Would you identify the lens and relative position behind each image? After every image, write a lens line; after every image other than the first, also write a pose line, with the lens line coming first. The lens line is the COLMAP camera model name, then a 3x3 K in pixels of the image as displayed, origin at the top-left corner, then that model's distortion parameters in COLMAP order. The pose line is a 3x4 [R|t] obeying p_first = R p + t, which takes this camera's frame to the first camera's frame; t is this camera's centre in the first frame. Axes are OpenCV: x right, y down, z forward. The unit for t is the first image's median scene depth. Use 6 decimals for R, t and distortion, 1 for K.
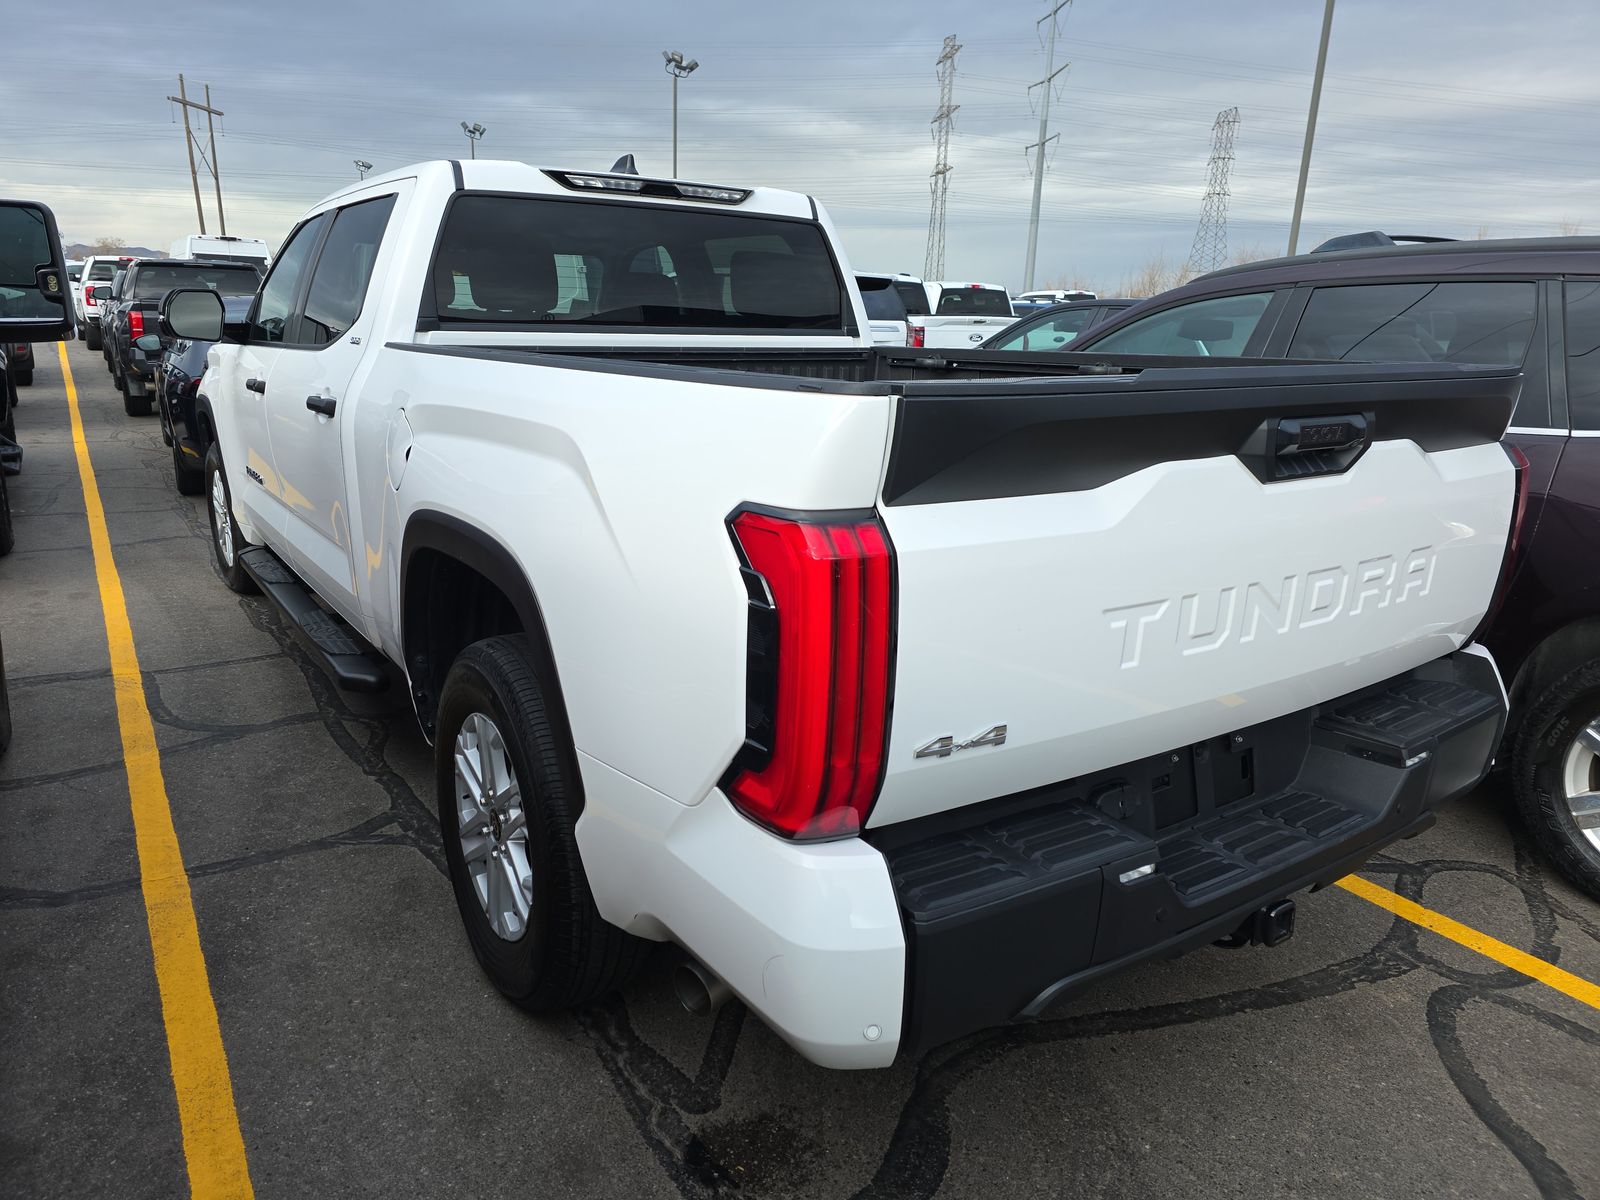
lens RADIAL K [[1083.0, 0, 800.0], [0, 1083.0, 600.0], [0, 0, 1]] dist [0.005080, 0.000584]
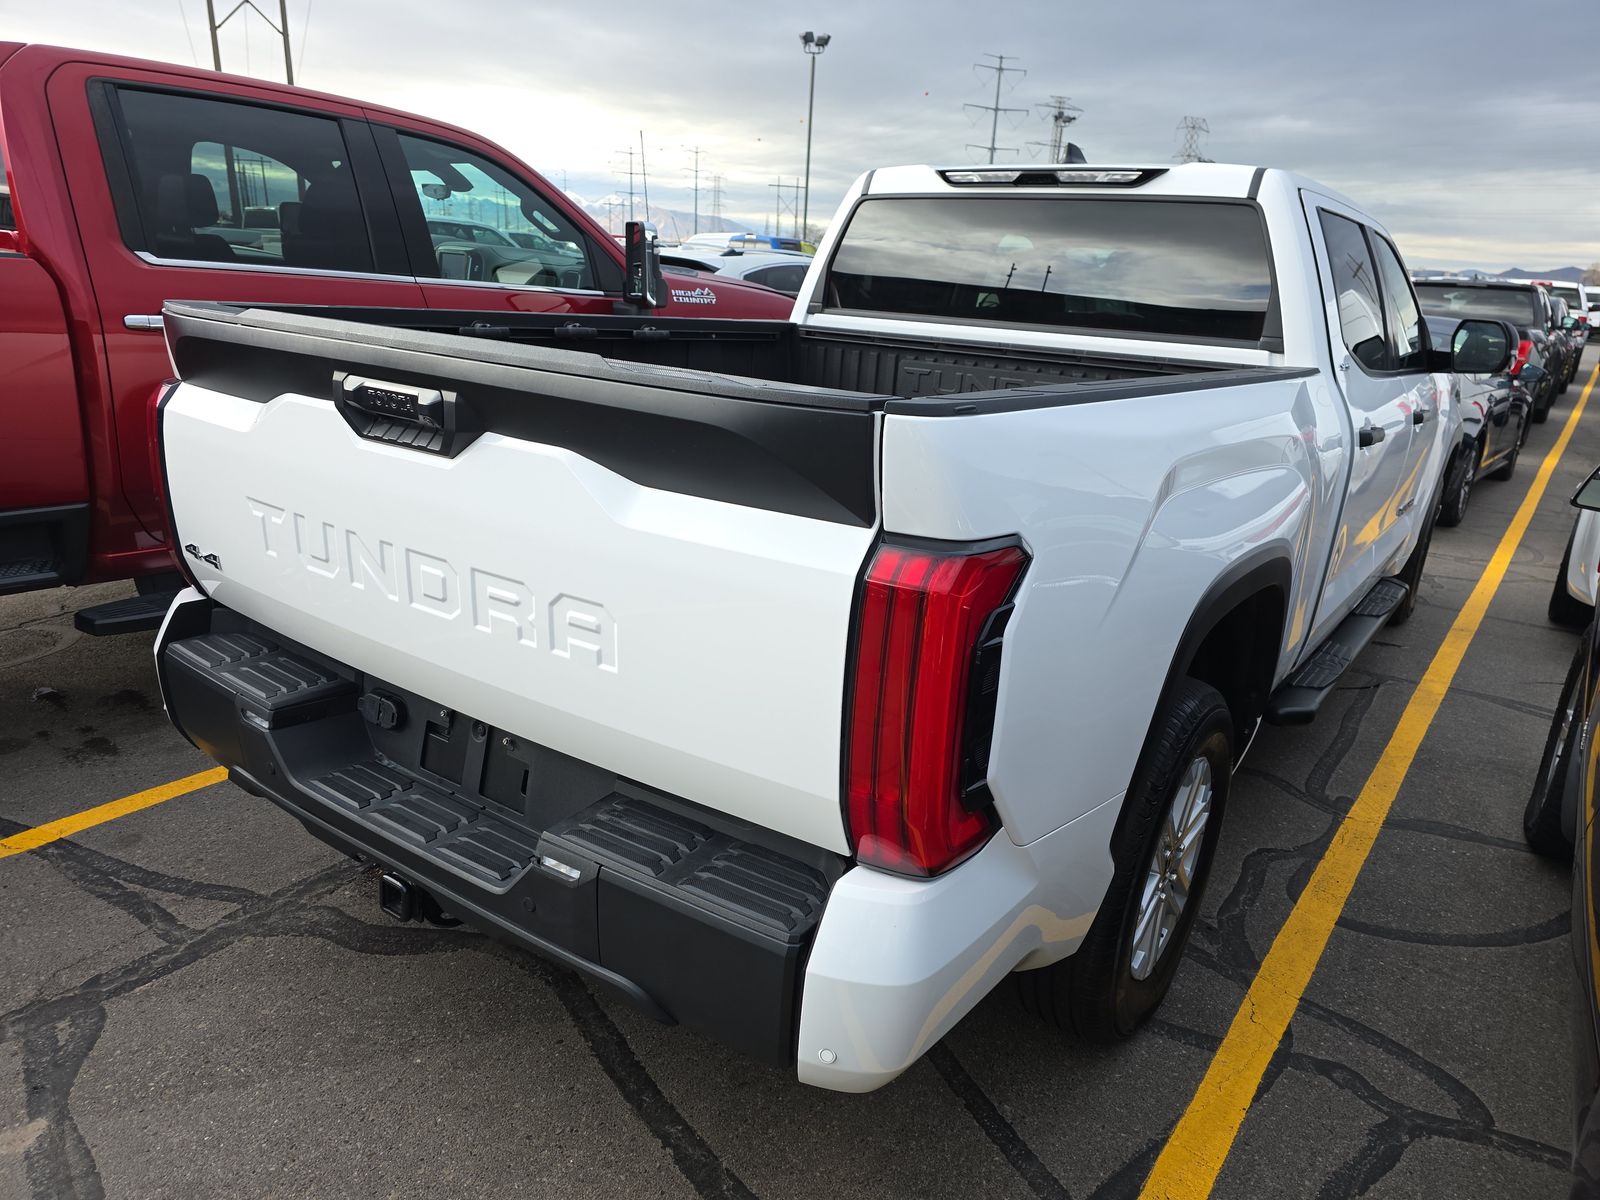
lens RADIAL K [[1067.9, 0, 803.2], [0, 1067.9, 656.5], [0, 0, 1]] dist [-0.004374, -0.002749]
pose [[0.338425, 0.307753, -0.889245, 0.811213], [-0.291510, 0.932805, 0.211887, -0.131144], [0.894701, 0.187515, 0.405398, 0.540959]]
